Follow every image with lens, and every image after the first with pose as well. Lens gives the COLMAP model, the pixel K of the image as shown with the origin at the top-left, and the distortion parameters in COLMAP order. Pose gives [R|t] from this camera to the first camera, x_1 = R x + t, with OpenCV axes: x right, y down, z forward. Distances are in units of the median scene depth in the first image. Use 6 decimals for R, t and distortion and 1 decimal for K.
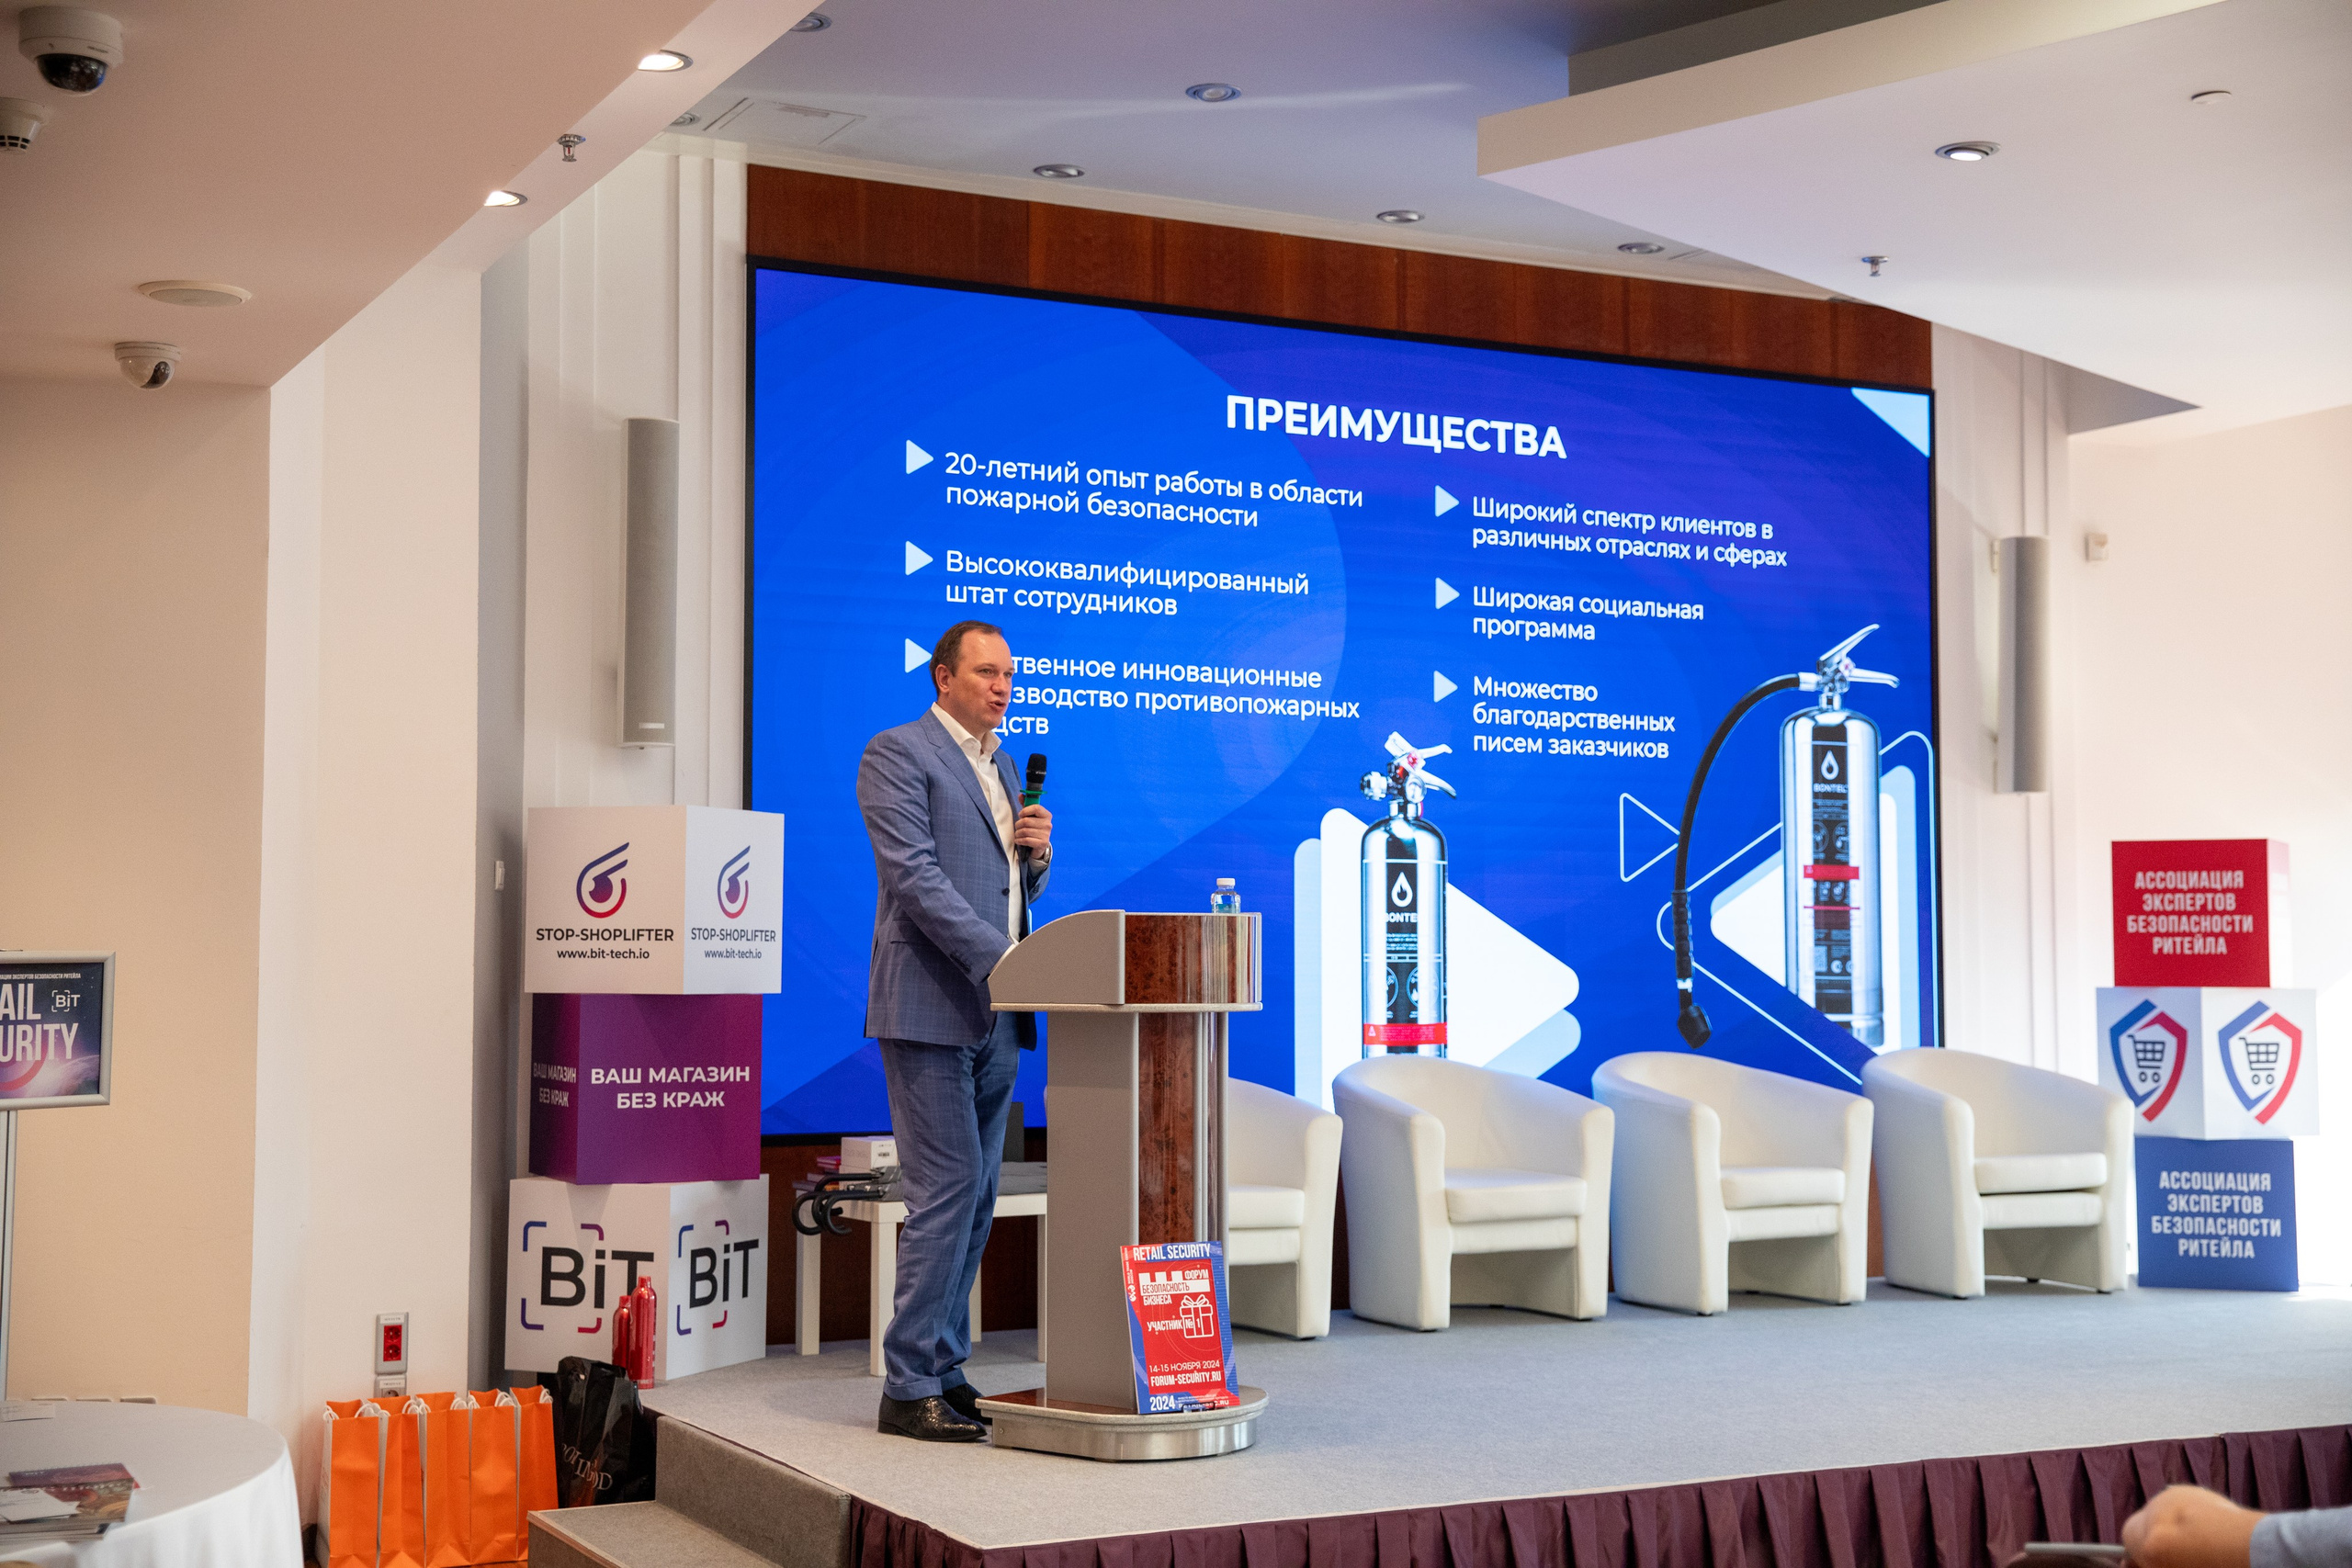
lens RADIAL K [[2976.7, 0, 1176.0], [0, 2976.7, 784.0], [0, 0, 1]] dist [0.062163, 0.070277]
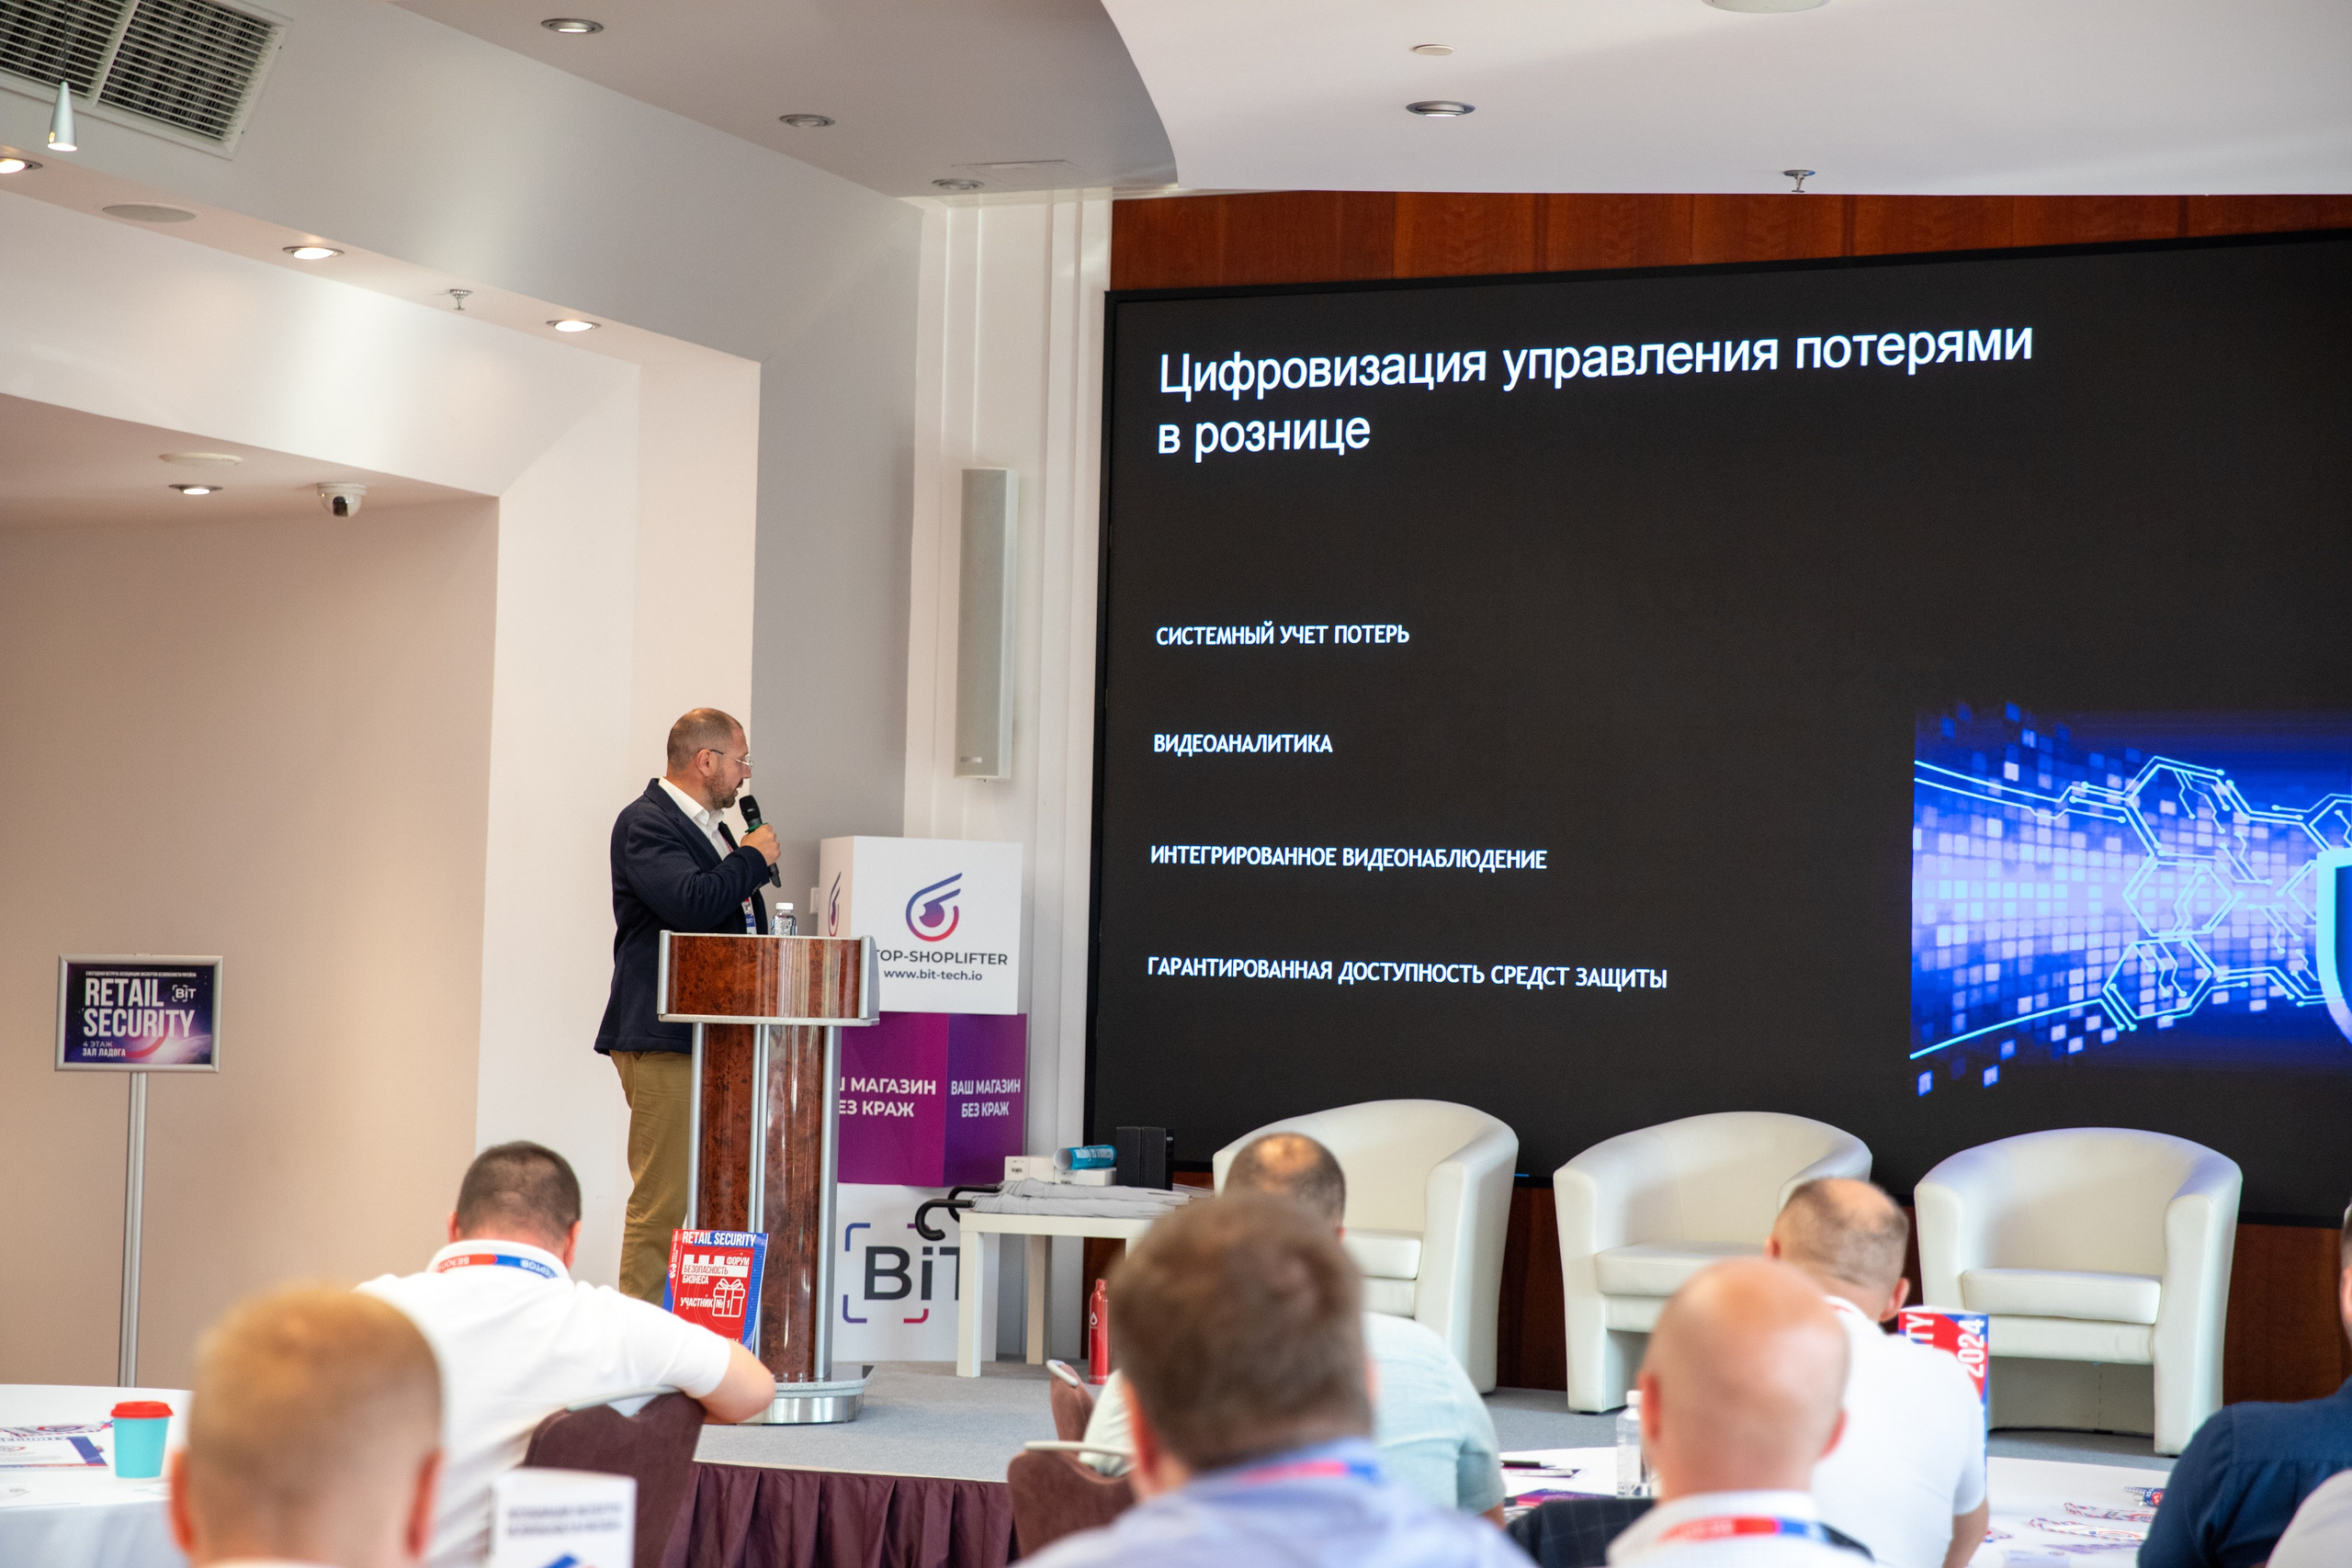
lens RADIAL K [[4370.1, 0, 1176.0], [0, 4370.1, 784.0], [0, 0, 1]] dist [0.214214, 0.046228]
pose [[0.623909, -0.020642, -0.781224, 1.142186], [0.020969, 0.999733, -0.009669, 0.005808], [0.781216, -0.010348, 0.624175, 0.094112]]
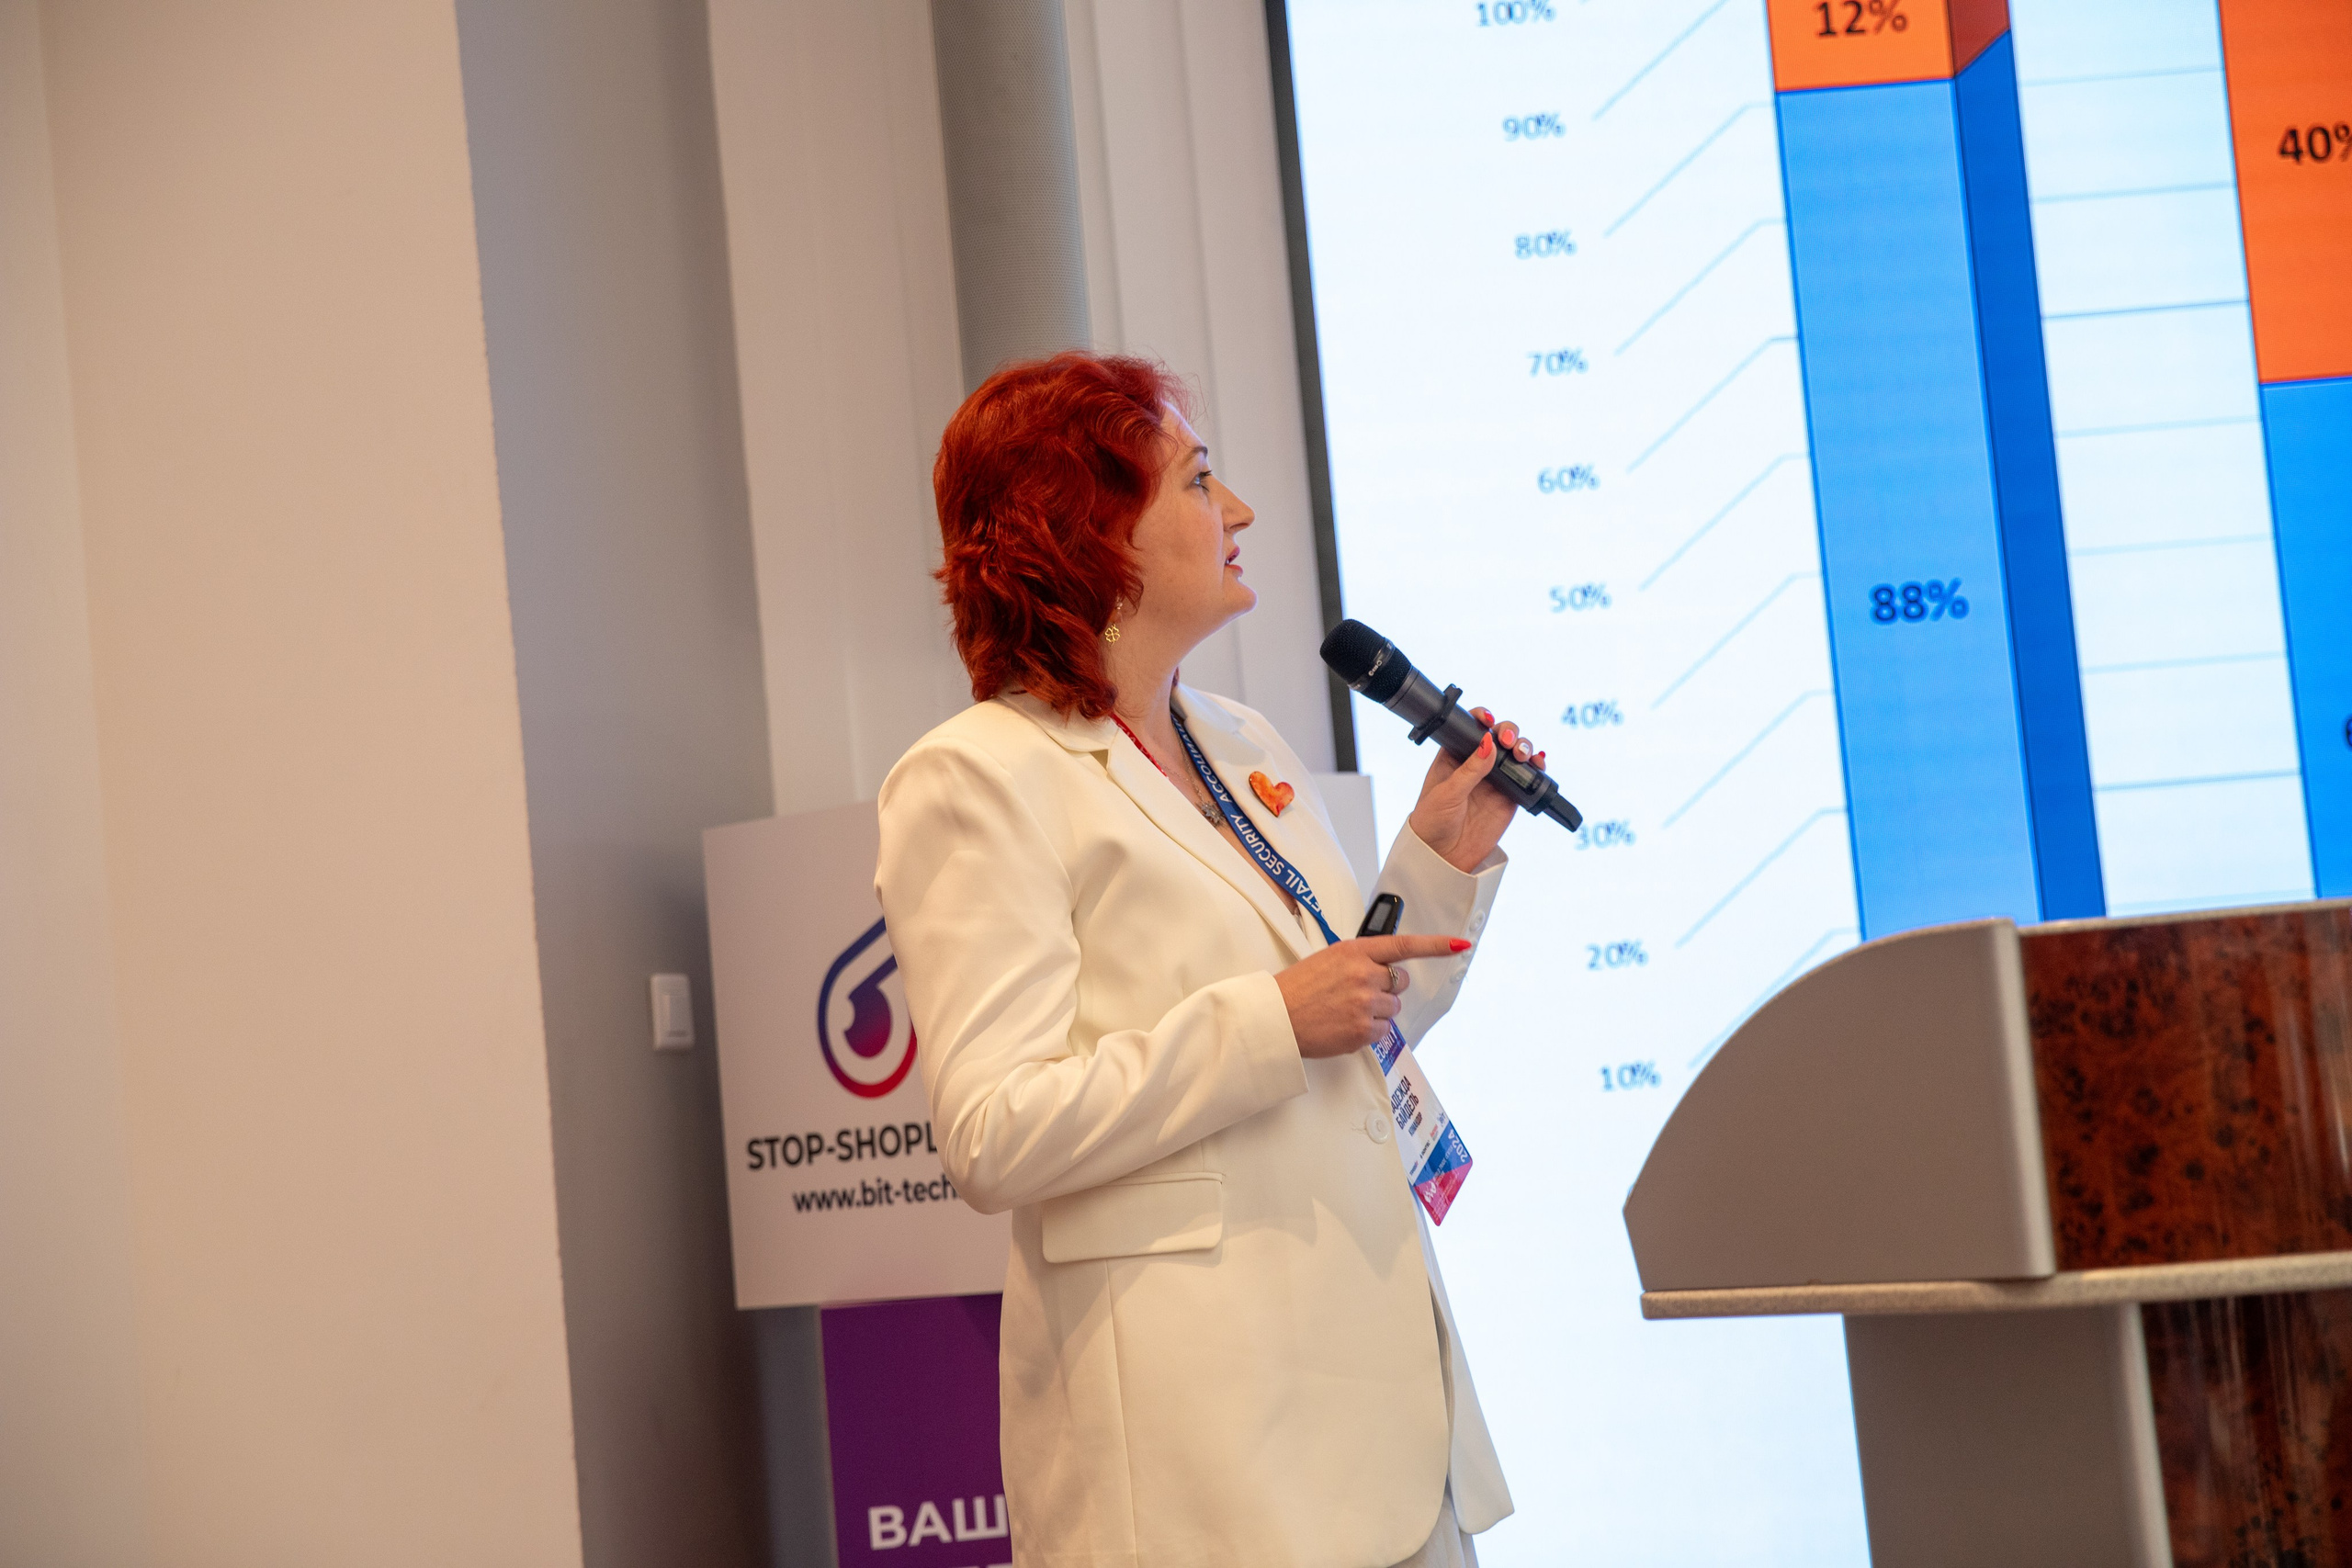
lens RADIAL K [[4354.4, 0, 1170.0], [0, 4354.4, 776.5], [0, 0, 1]] dist [0.209894, -0.073924]
pose [[0.925337, -0.118949, -0.360004, 0.044707], [0.112791, 0.992886, -0.038147, 0.029759], [0.361980, -0.005307, 0.932171, 0.499316]]
